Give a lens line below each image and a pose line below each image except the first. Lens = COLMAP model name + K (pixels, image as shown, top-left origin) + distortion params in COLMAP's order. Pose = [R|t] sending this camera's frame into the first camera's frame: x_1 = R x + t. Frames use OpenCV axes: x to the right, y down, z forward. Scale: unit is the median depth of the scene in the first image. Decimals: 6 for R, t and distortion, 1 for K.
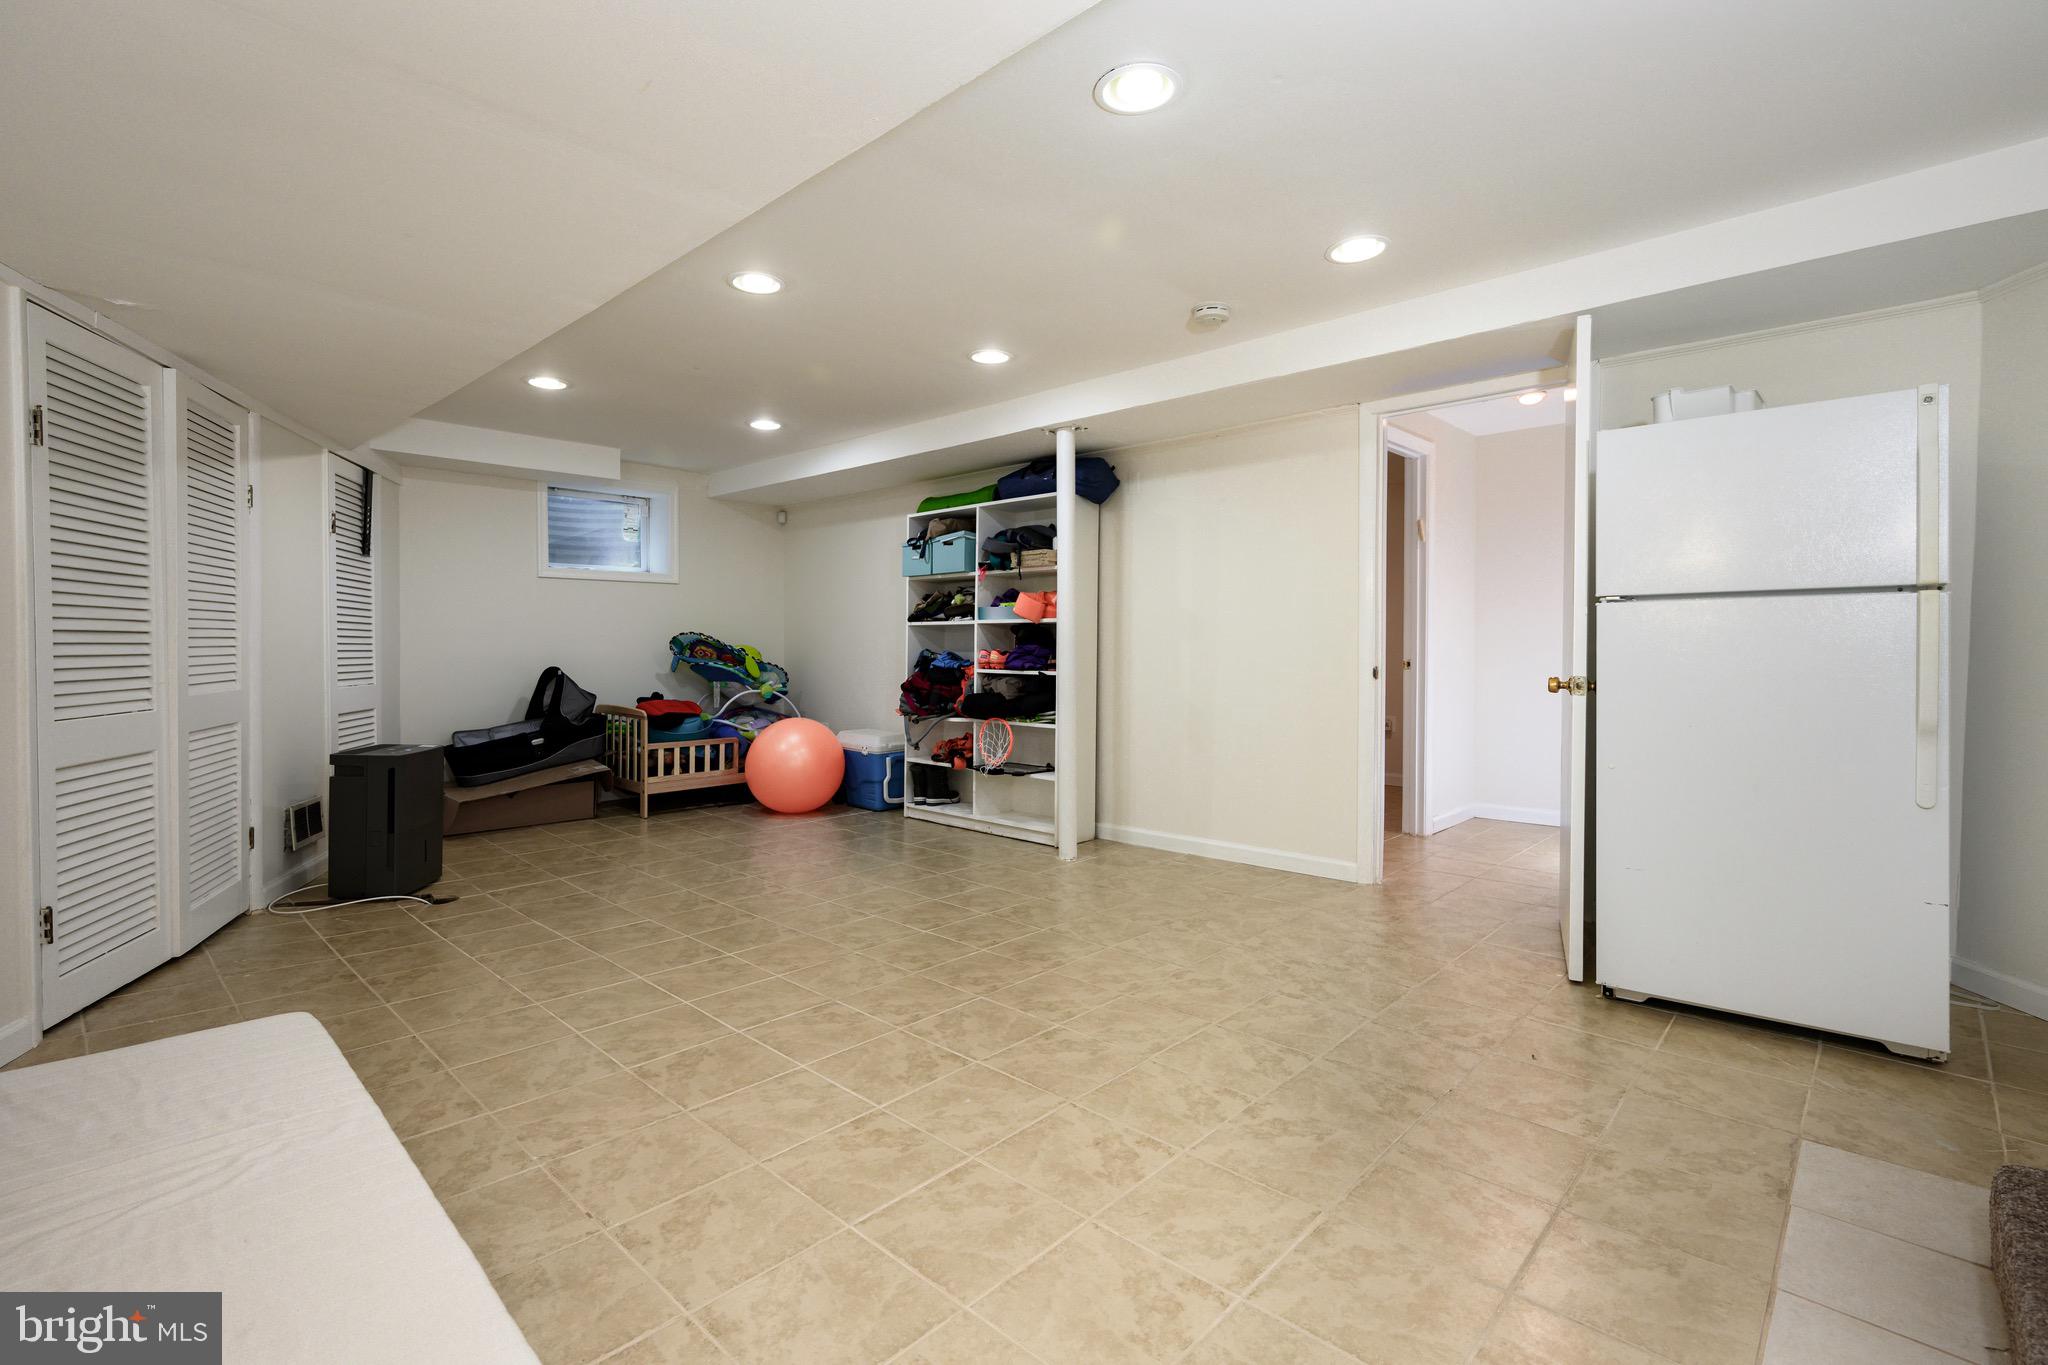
lens RADIAL K [[946.5, 0, 1027.4], [0, 946.5, 657.2], [0, 0, 1]] dist [0.000103, -0.000025]
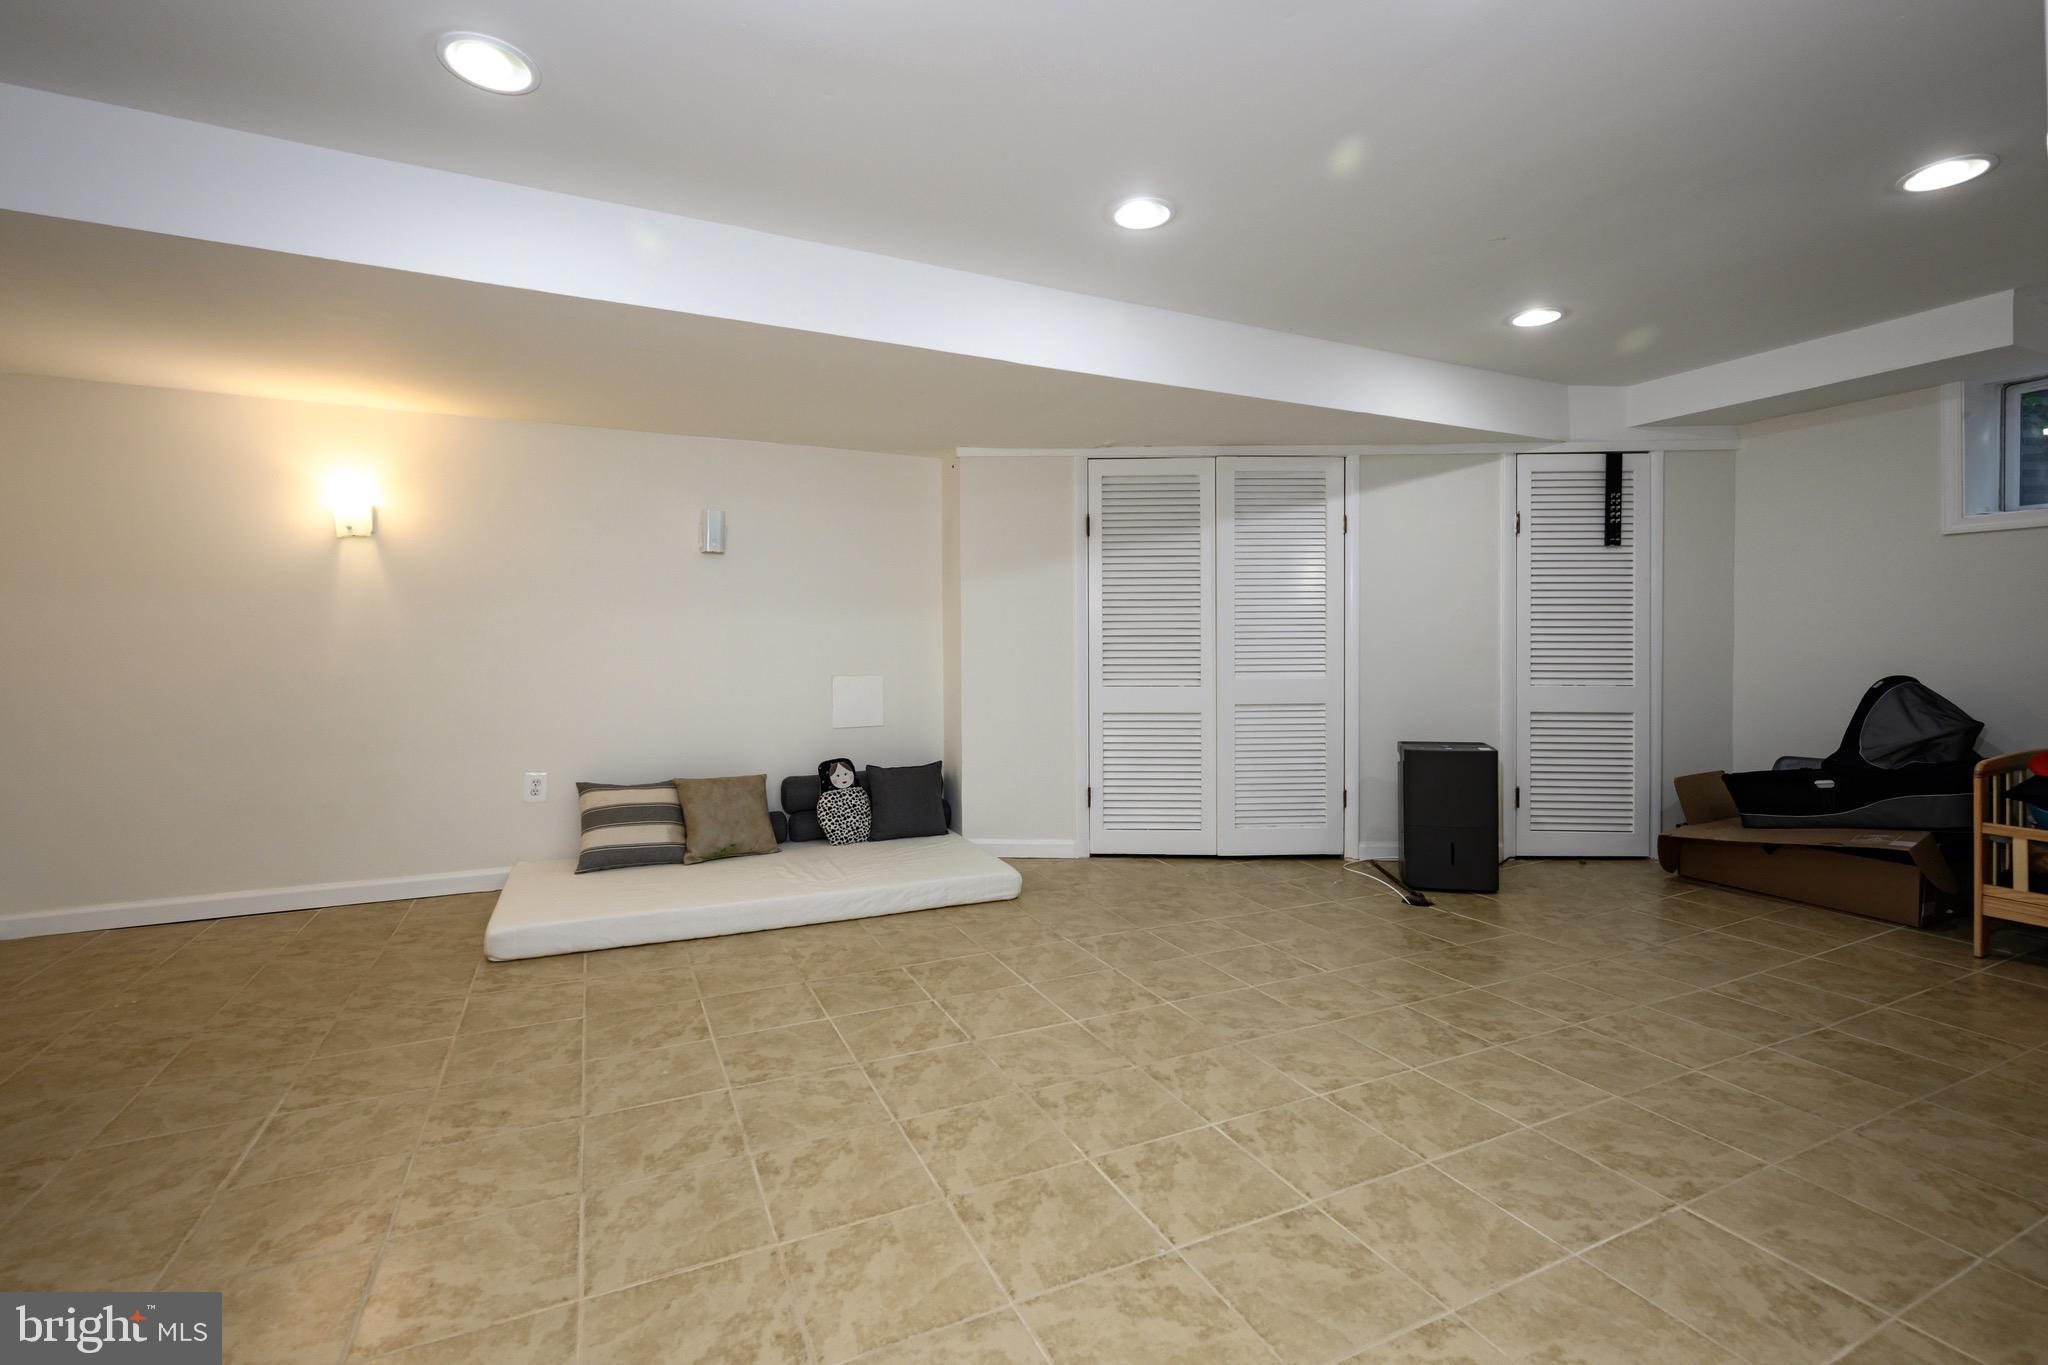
lens RADIAL K [[897.7, 0, 1026.3], [0, 897.7, 642.9], [0, 0, 1]] dist [0.000560, -0.000190]
pose [[-0.357624, -0.000884, -0.933865, 0.453161], [-0.010314, 0.999942, 0.003003, -0.013399], [0.933809, 0.010706, -0.357613, 1.069020]]
